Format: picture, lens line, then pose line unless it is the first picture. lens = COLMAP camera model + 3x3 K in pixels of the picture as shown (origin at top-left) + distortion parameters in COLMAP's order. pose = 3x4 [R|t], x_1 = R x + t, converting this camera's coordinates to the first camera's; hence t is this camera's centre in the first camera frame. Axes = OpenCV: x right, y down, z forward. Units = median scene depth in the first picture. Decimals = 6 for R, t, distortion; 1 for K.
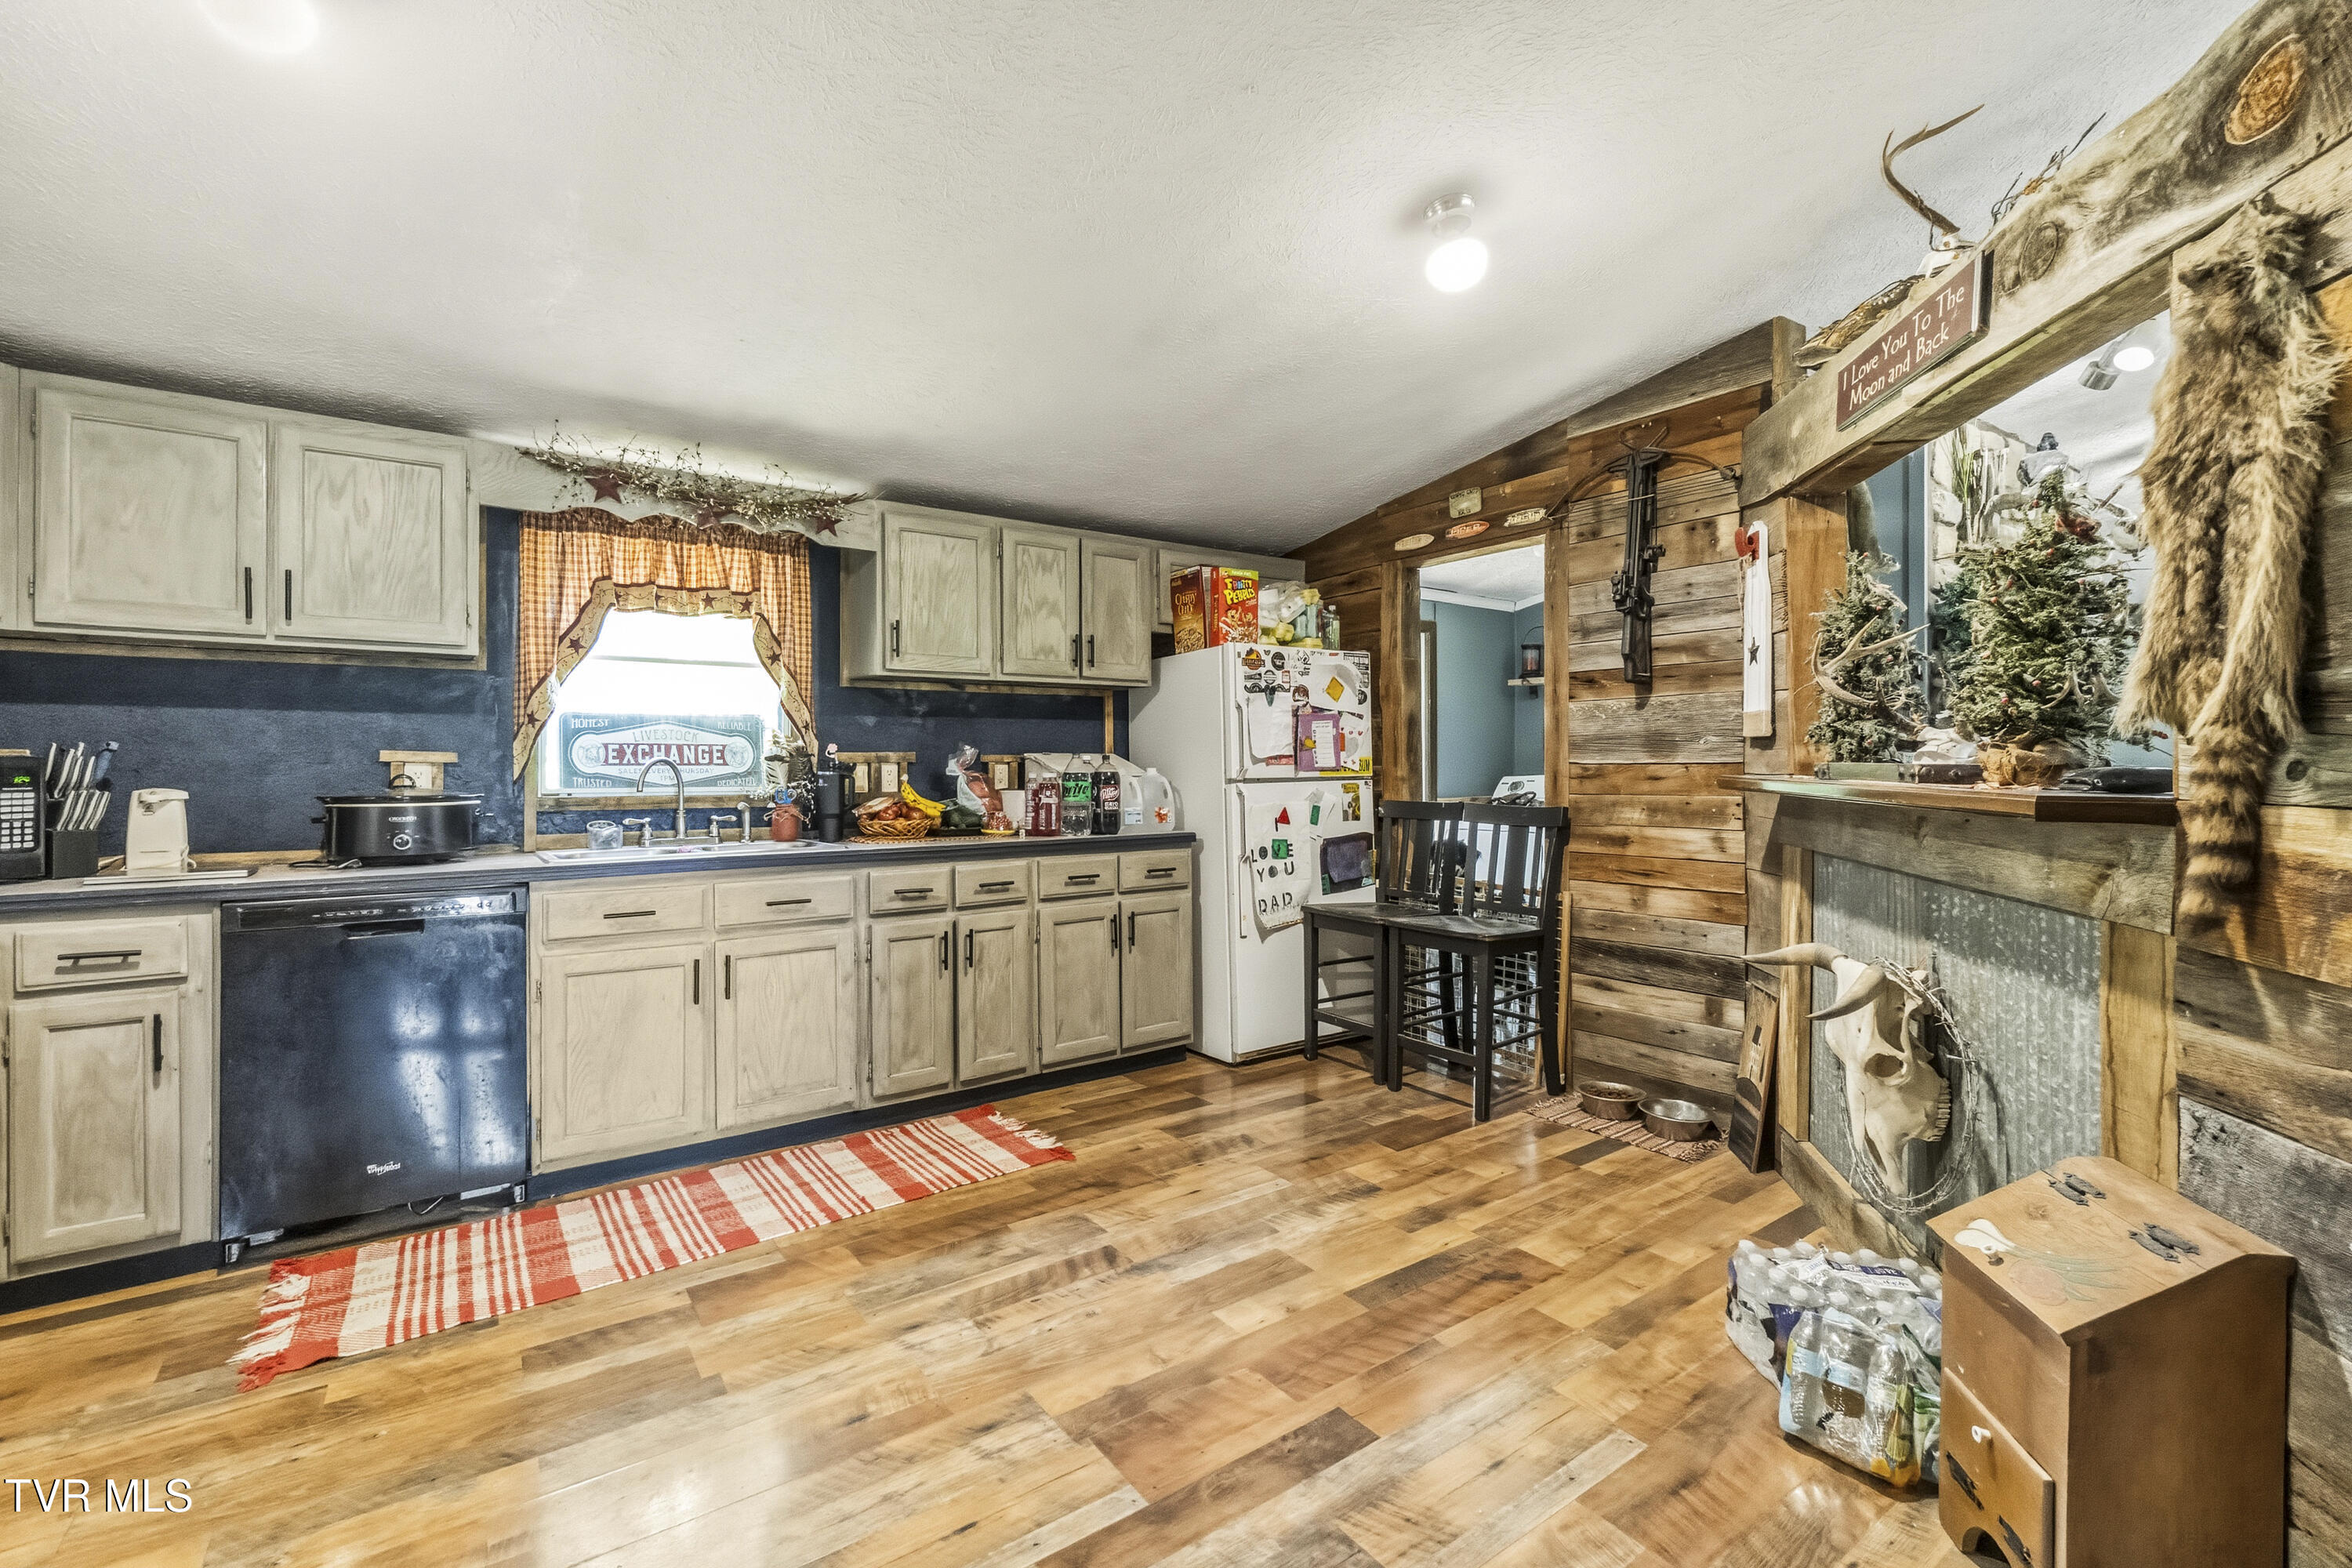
lens RADIAL K [[1003.7, 0, 1174.6], [0, 1003.7, 749.6], [0, 0, 1]] dist [-0.001038, 0.000097]
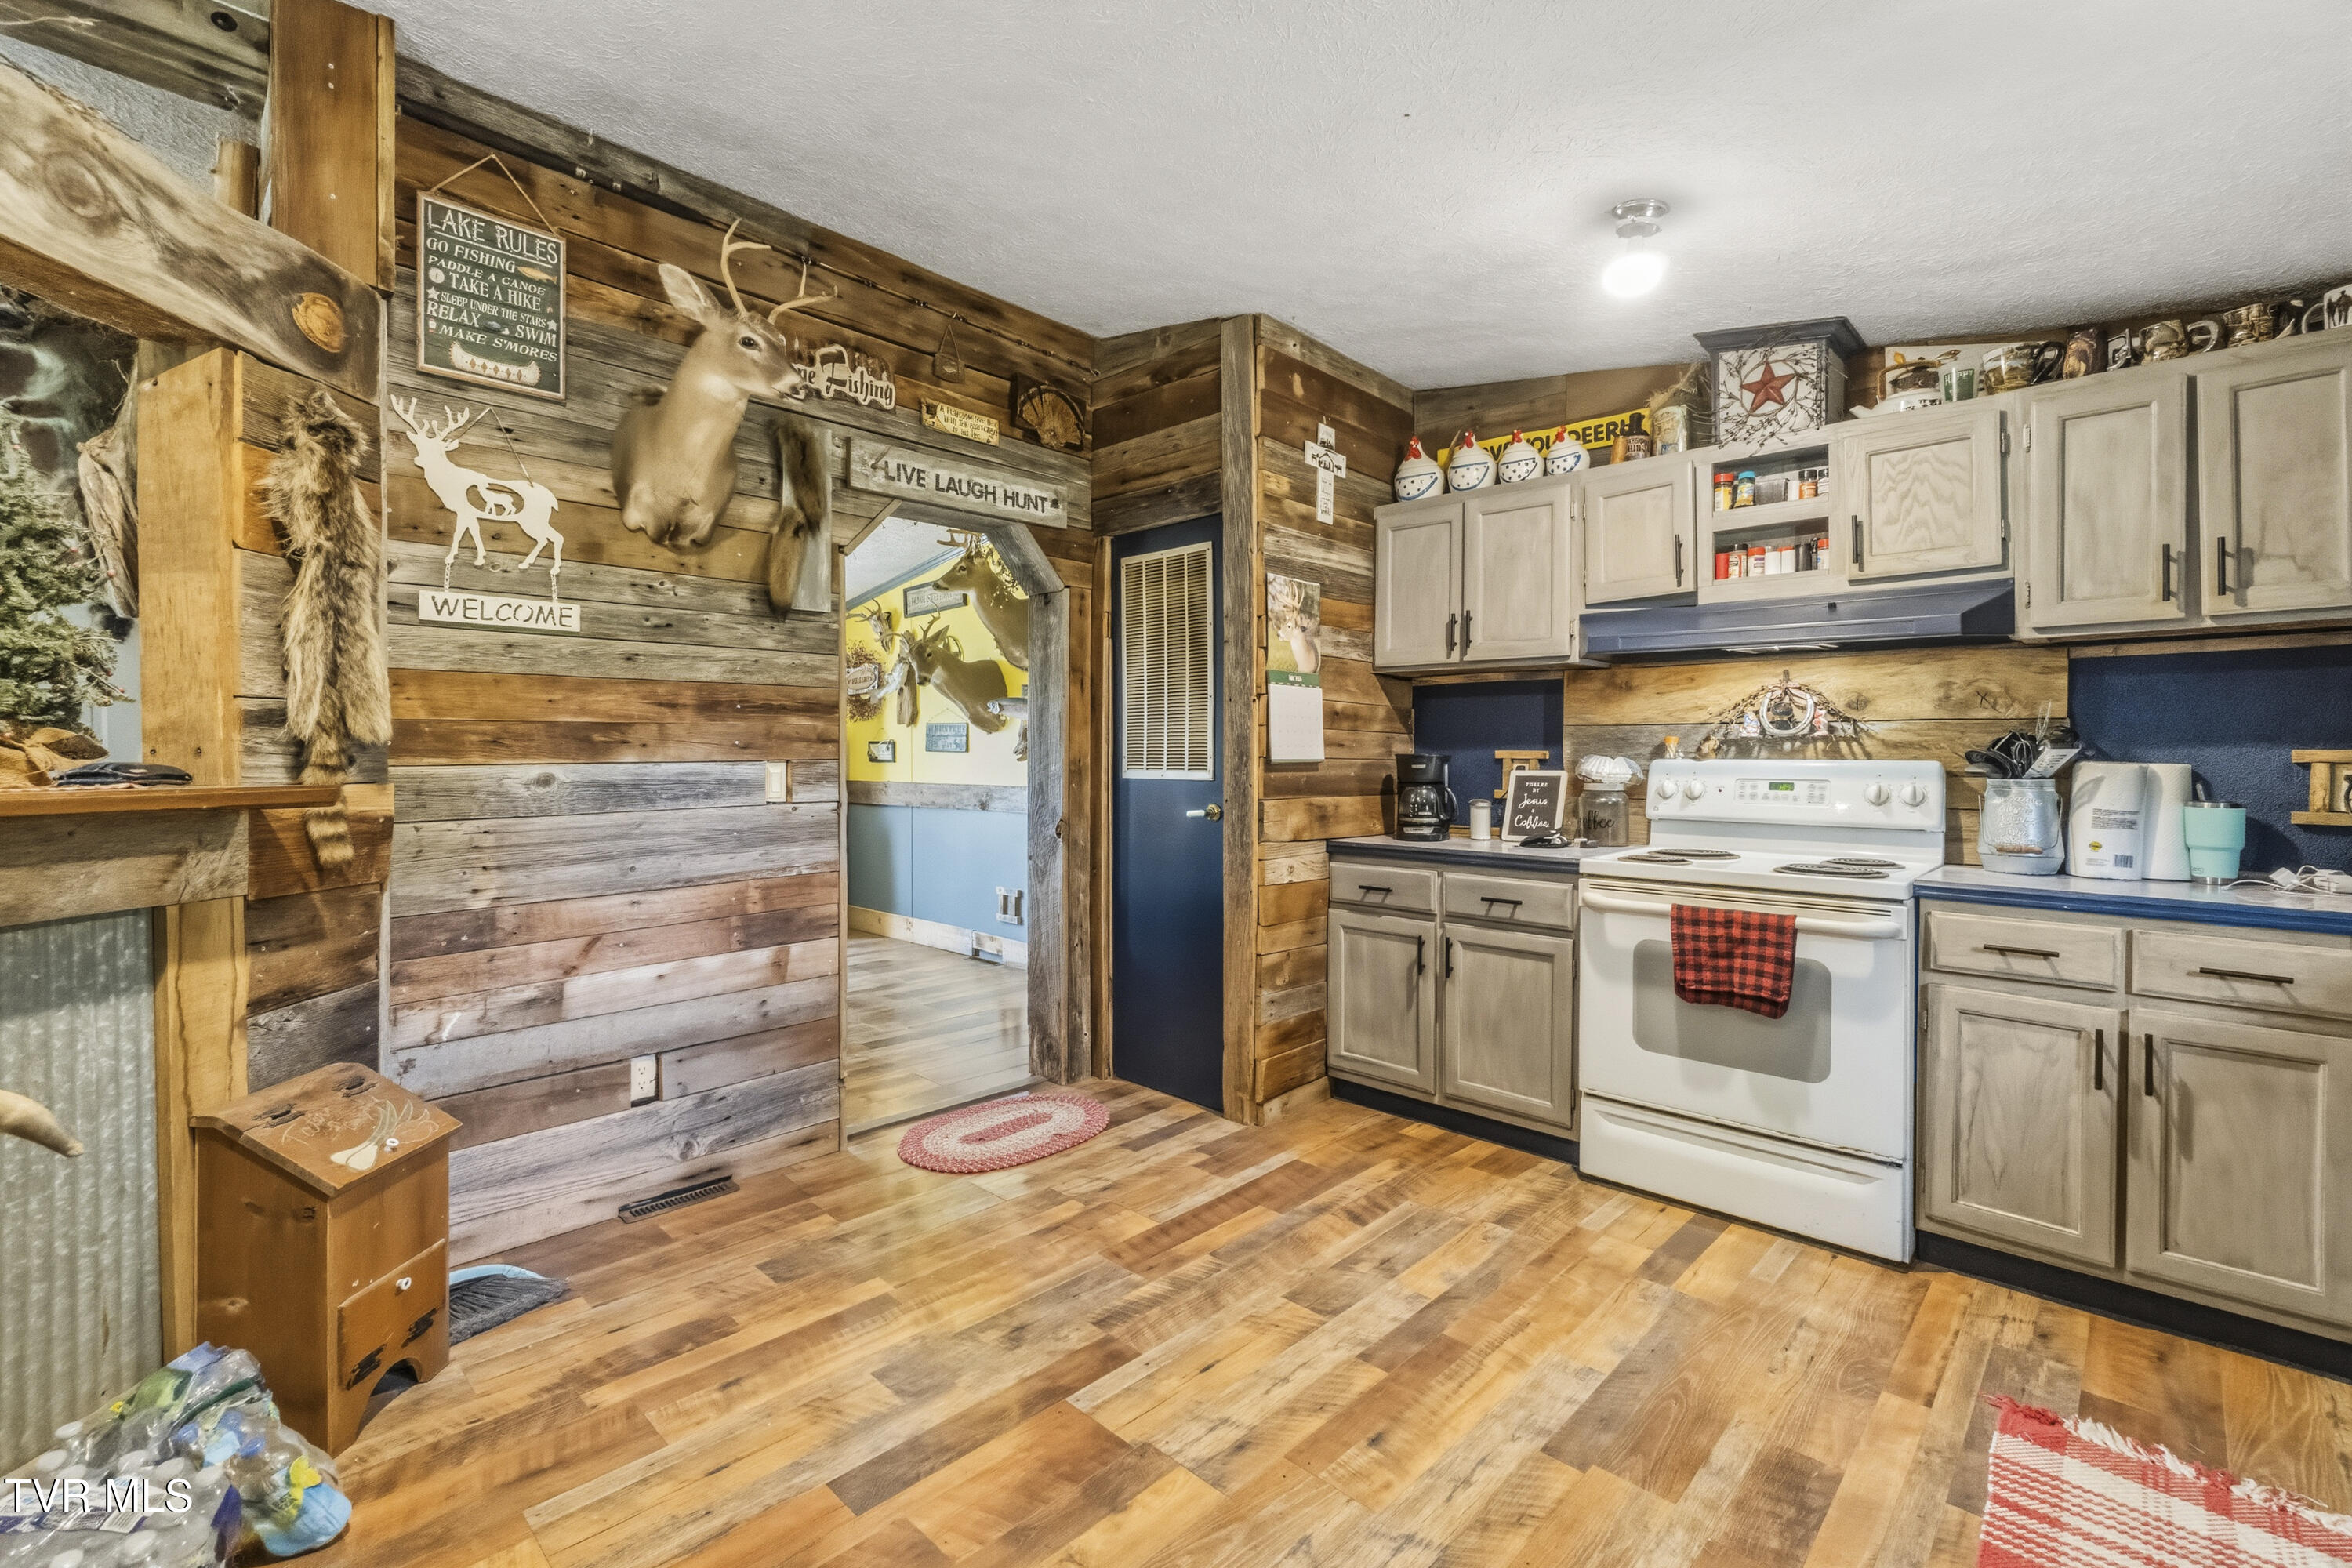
lens RADIAL K [[1054.7, 0, 1172.2], [0, 1054.7, 735.8], [0, 0, 1]] dist [0.001454, 0.000733]
pose [[-0.984969, -0.006832, -0.172599, 0.032912], [-0.002136, 0.999623, -0.027379, 0.008386], [0.172721, -0.026599, -0.984612, 1.097974]]
